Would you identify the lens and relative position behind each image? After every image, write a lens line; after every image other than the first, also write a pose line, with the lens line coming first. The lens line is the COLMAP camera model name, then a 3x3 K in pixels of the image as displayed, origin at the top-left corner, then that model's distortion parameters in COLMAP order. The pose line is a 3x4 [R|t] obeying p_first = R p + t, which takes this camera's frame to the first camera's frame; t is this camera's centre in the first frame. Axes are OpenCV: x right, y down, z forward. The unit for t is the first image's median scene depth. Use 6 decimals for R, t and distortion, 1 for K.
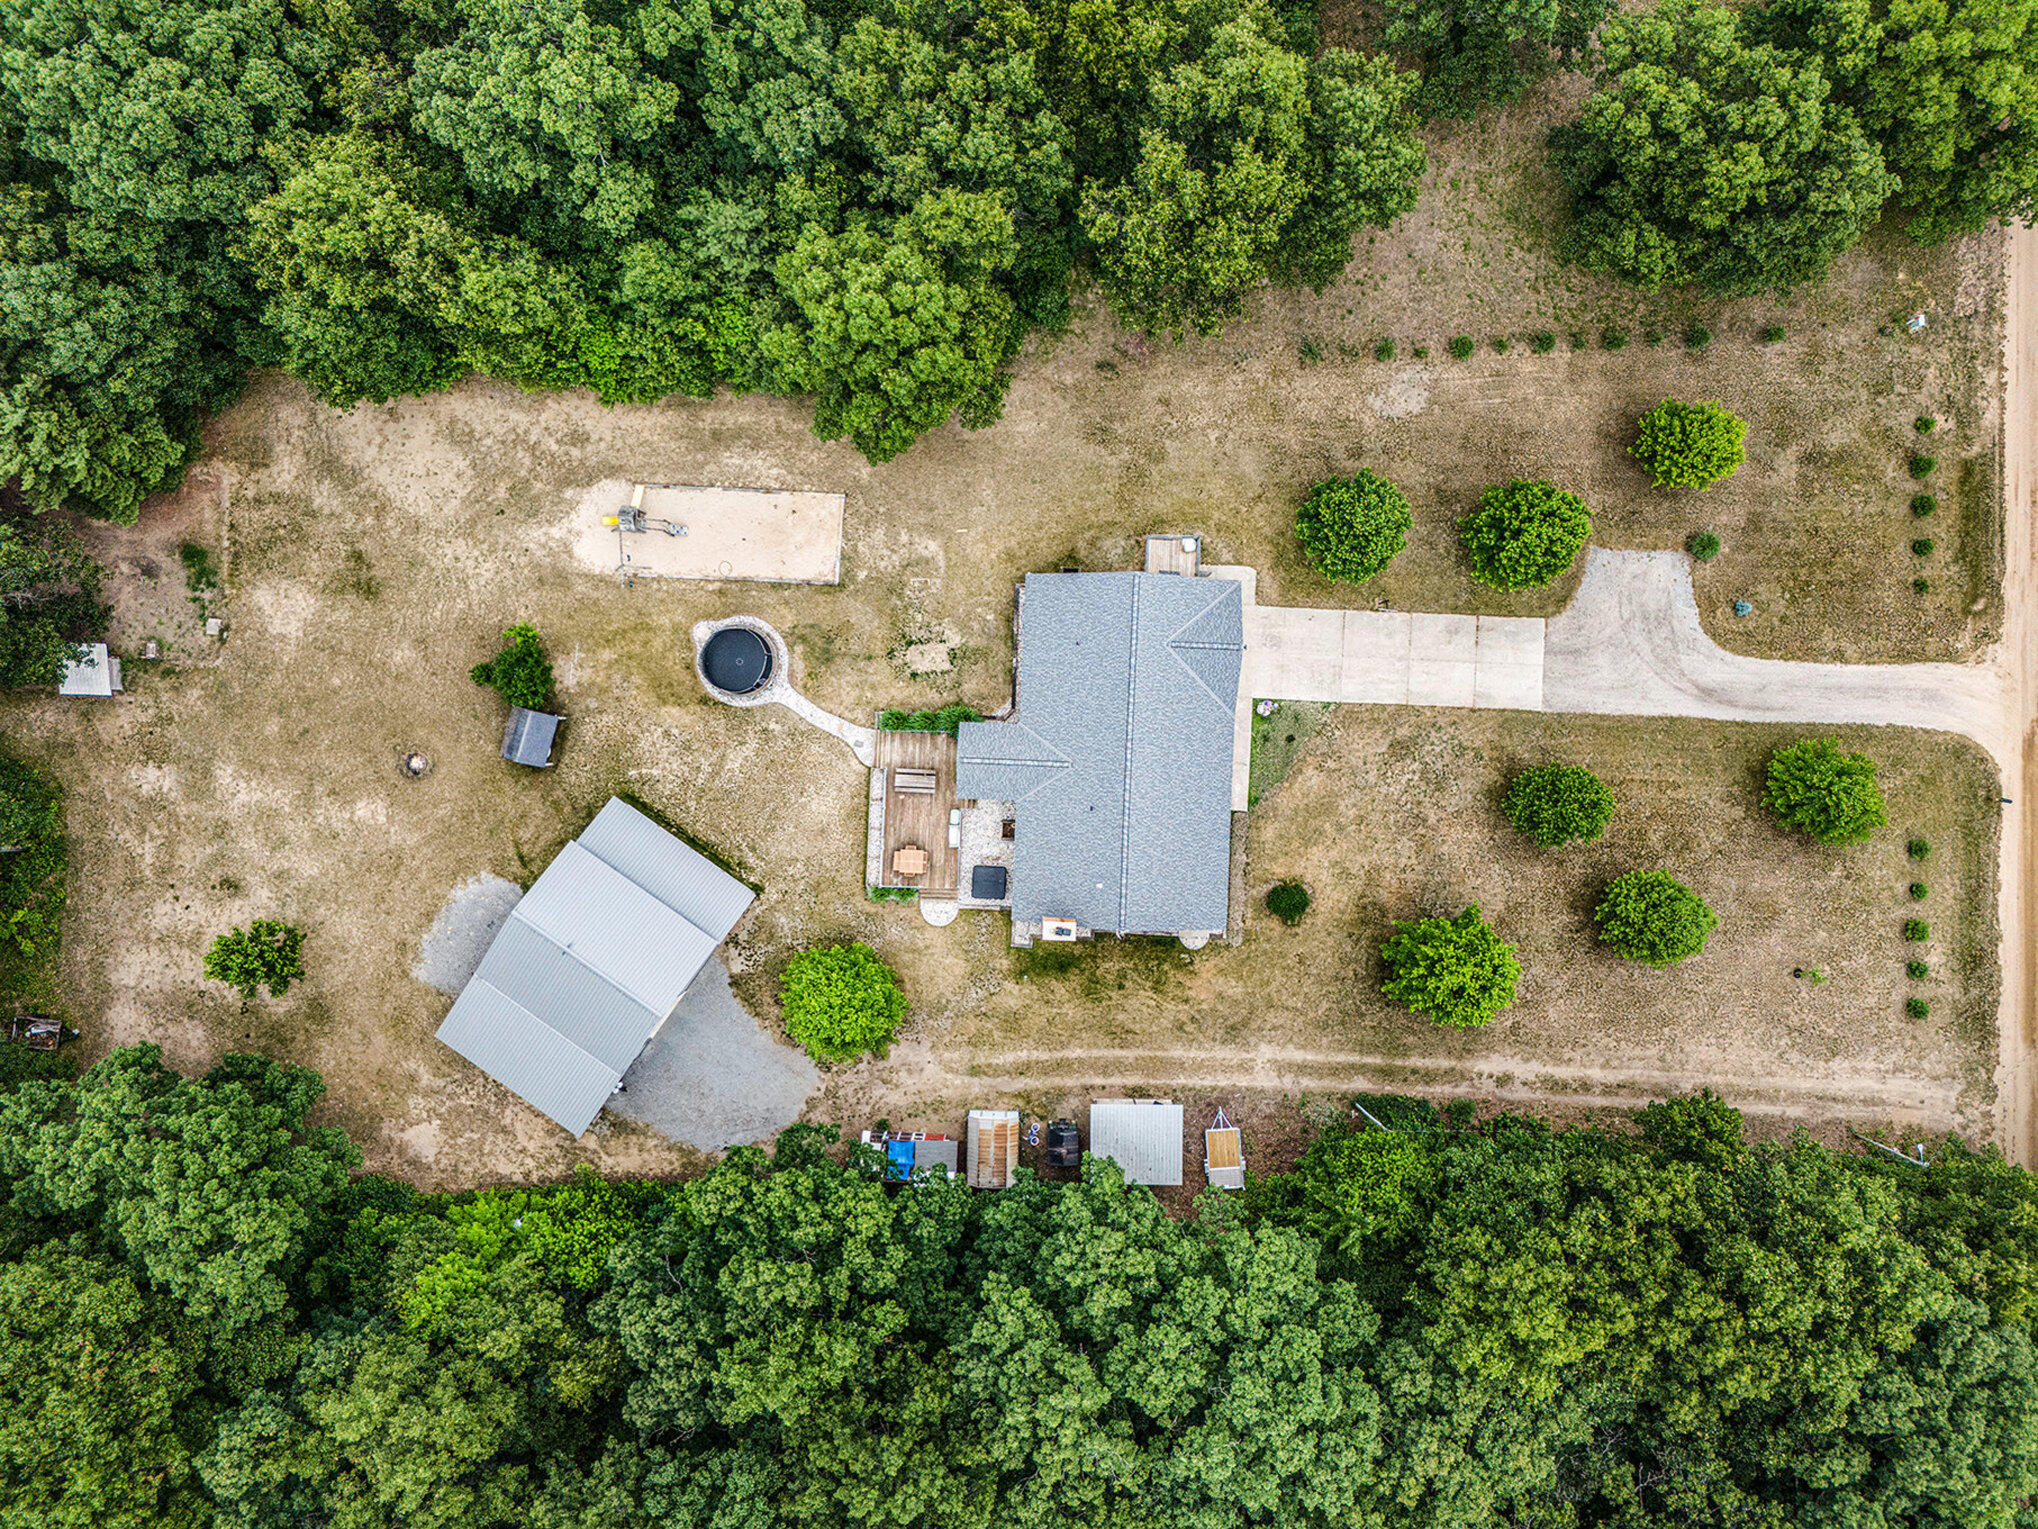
lens RADIAL K [[1491.7, 0, 1025.4], [0, 1491.7, 751.9], [0, 0, 1]] dist [0.059875, -0.029050]
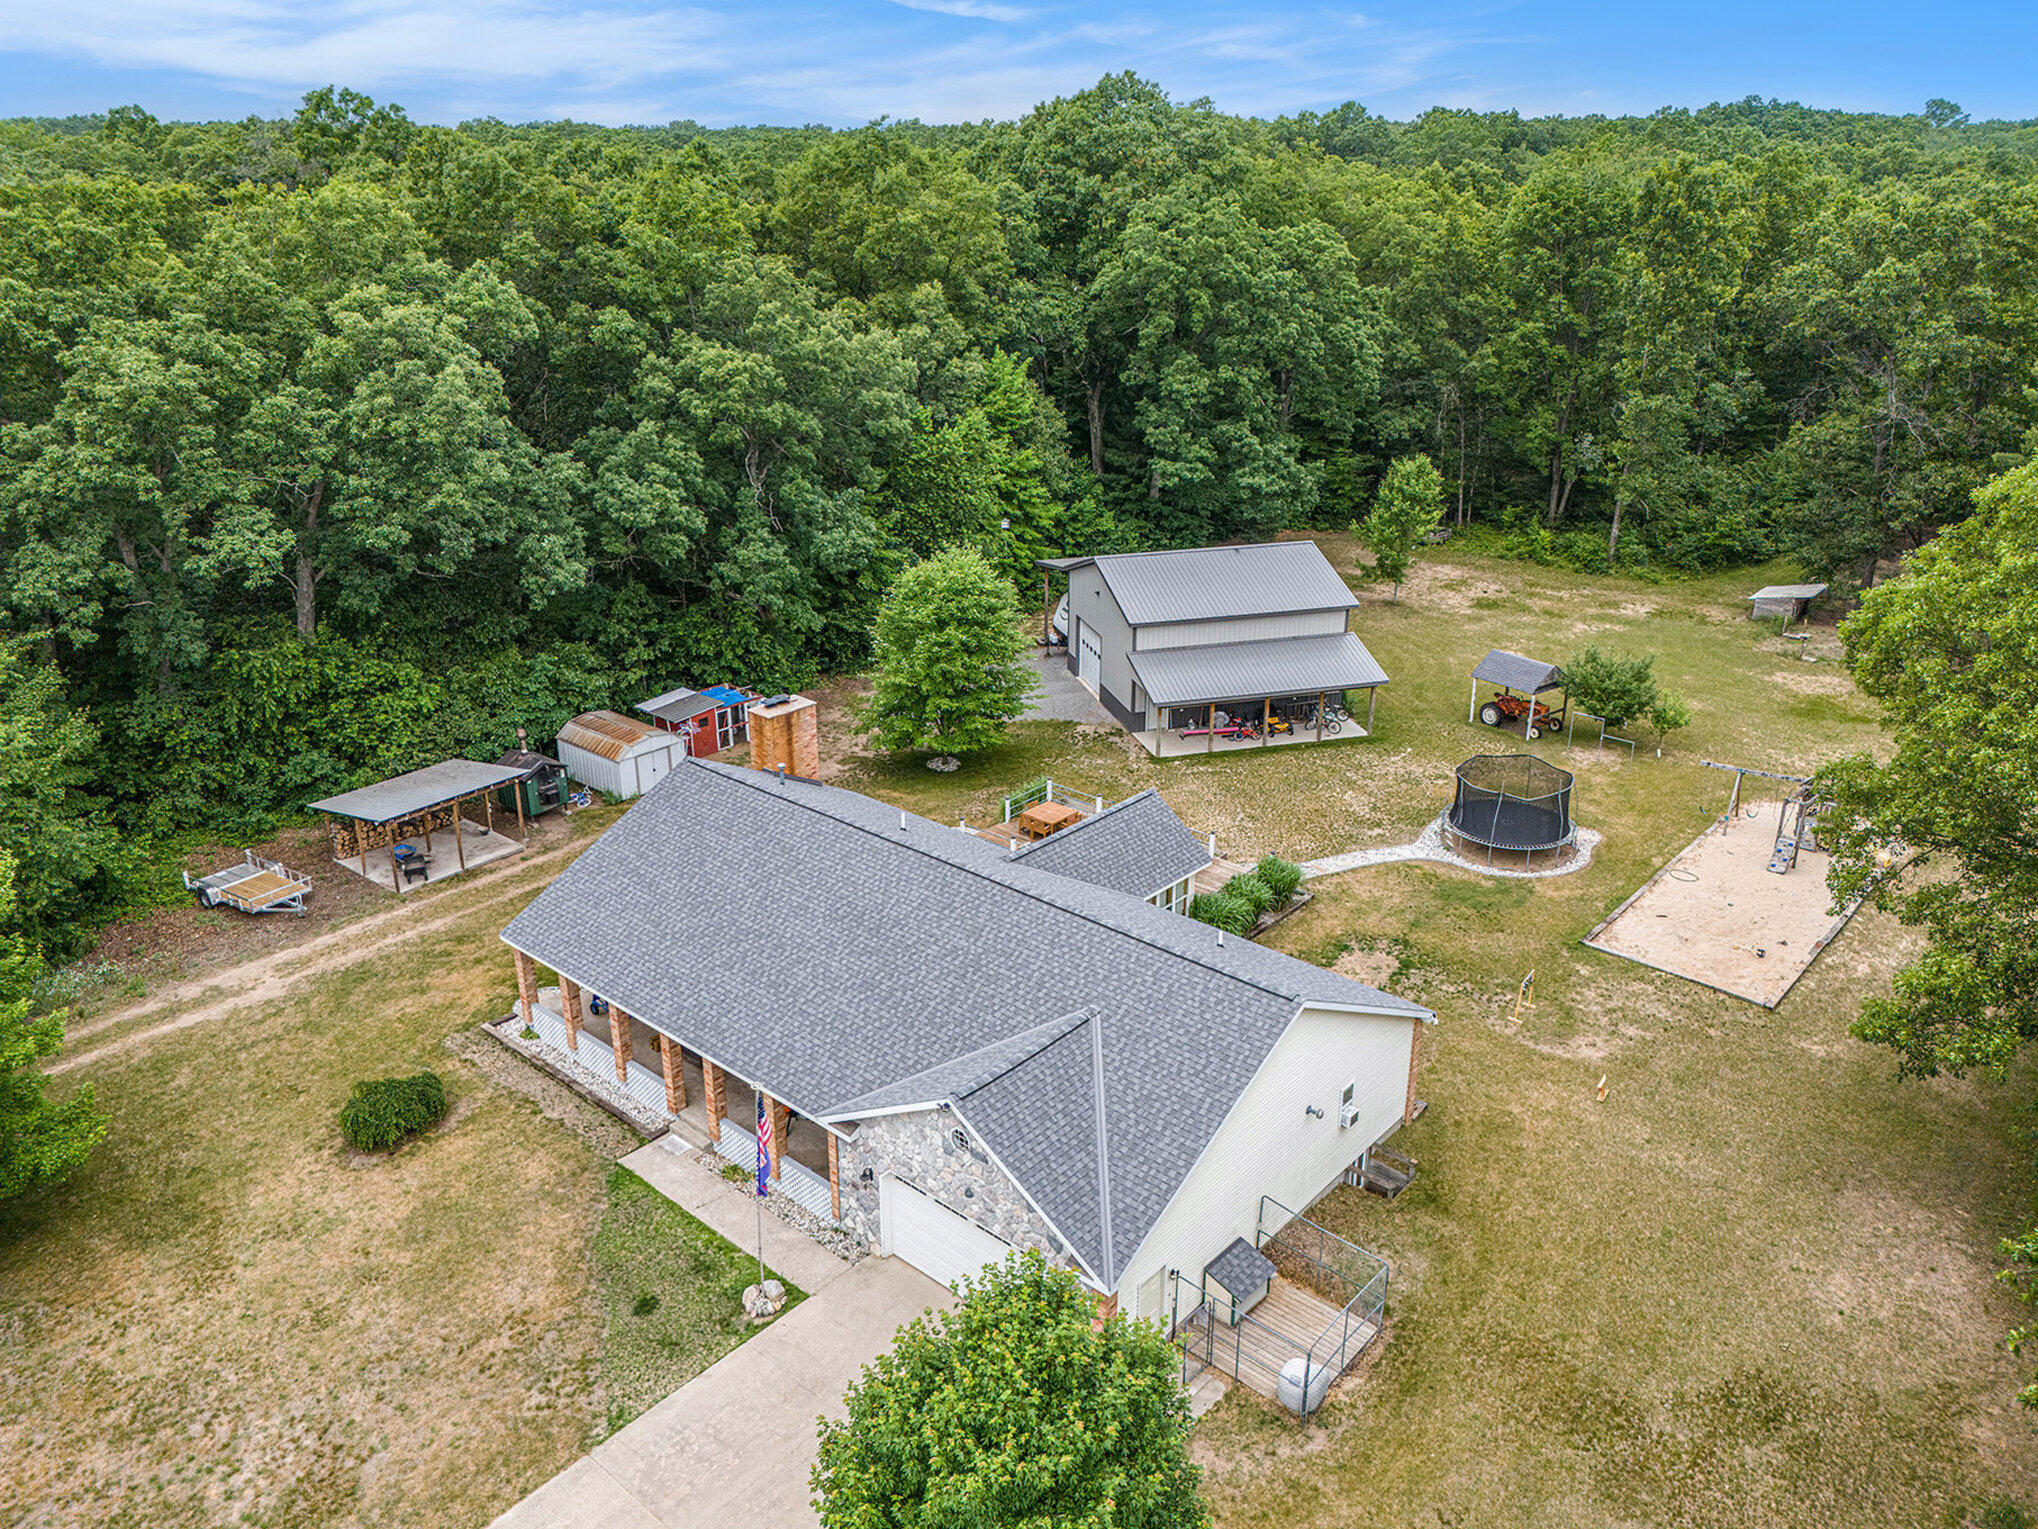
lens RADIAL K [[1491.7, 0, 1031.3], [0, 1491.7, 761.0], [0, 0, 1]] dist [0.059875, -0.029050]
pose [[-0.628252, 0.275965, -0.727422, 0.337145], [-0.777919, -0.237132, 0.581902, -0.246452], [-0.011910, 0.931457, 0.363657, 0.760569]]
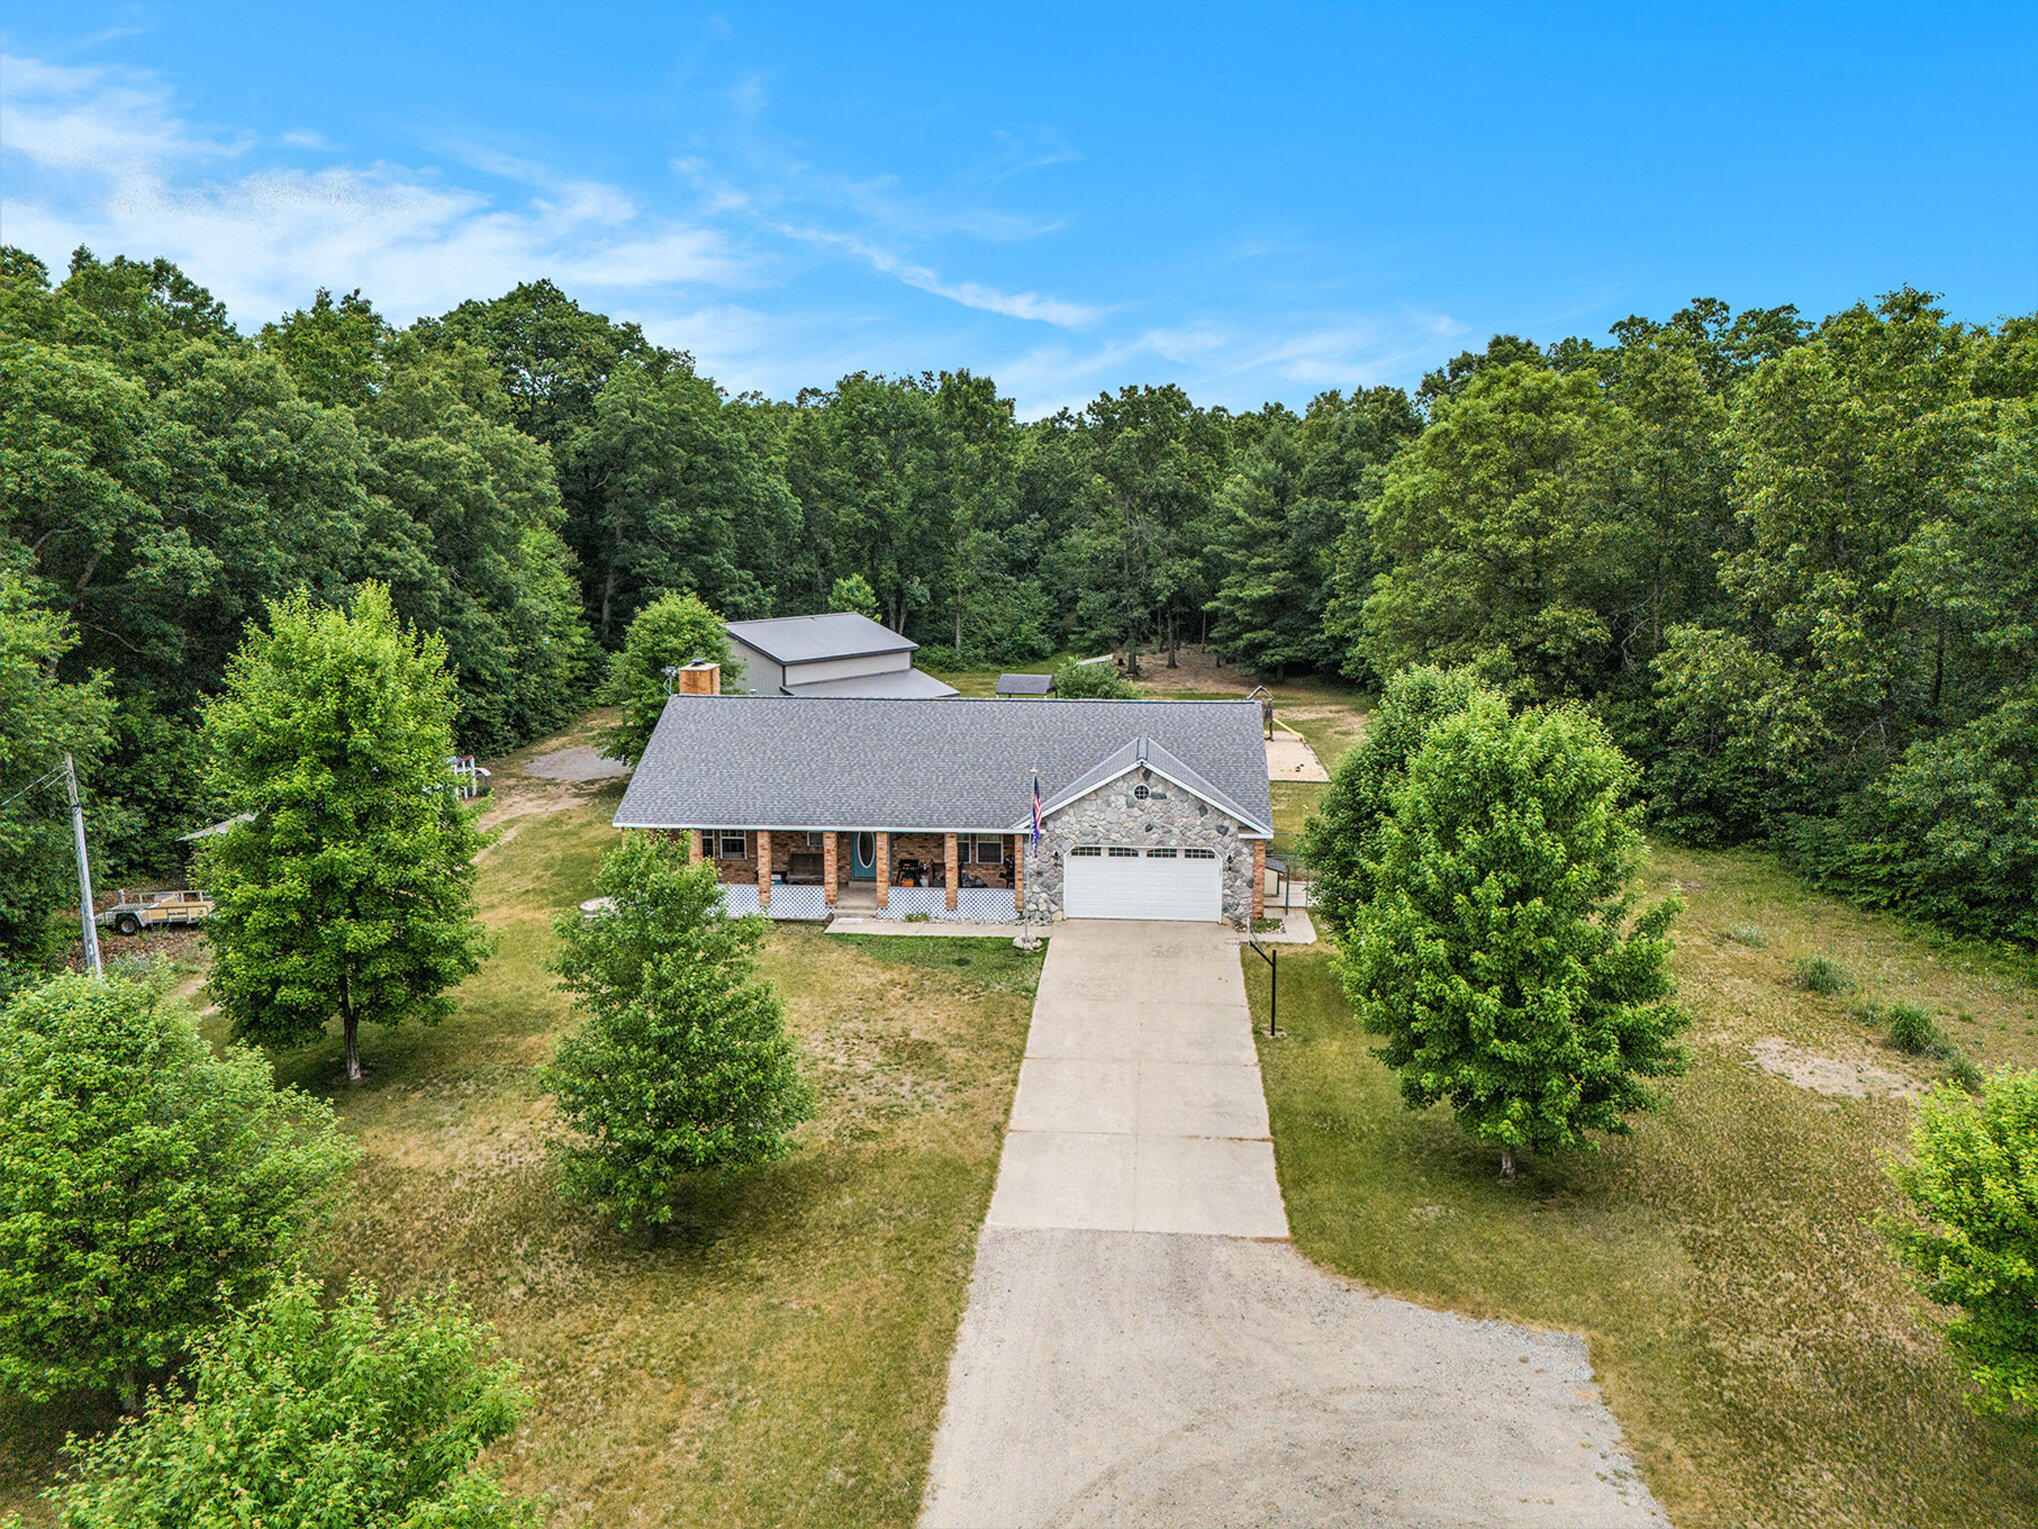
lens RADIAL K [[1491.7, 0, 1037.9], [0, 1491.7, 784.6], [0, 0, 1]] dist [0.059875, -0.029050]
pose [[-0.032209, 0.181753, -0.982817, 0.633162], [-0.999446, -0.014139, 0.030139, -0.046791], [-0.008418, 0.983243, 0.182107, 0.859000]]
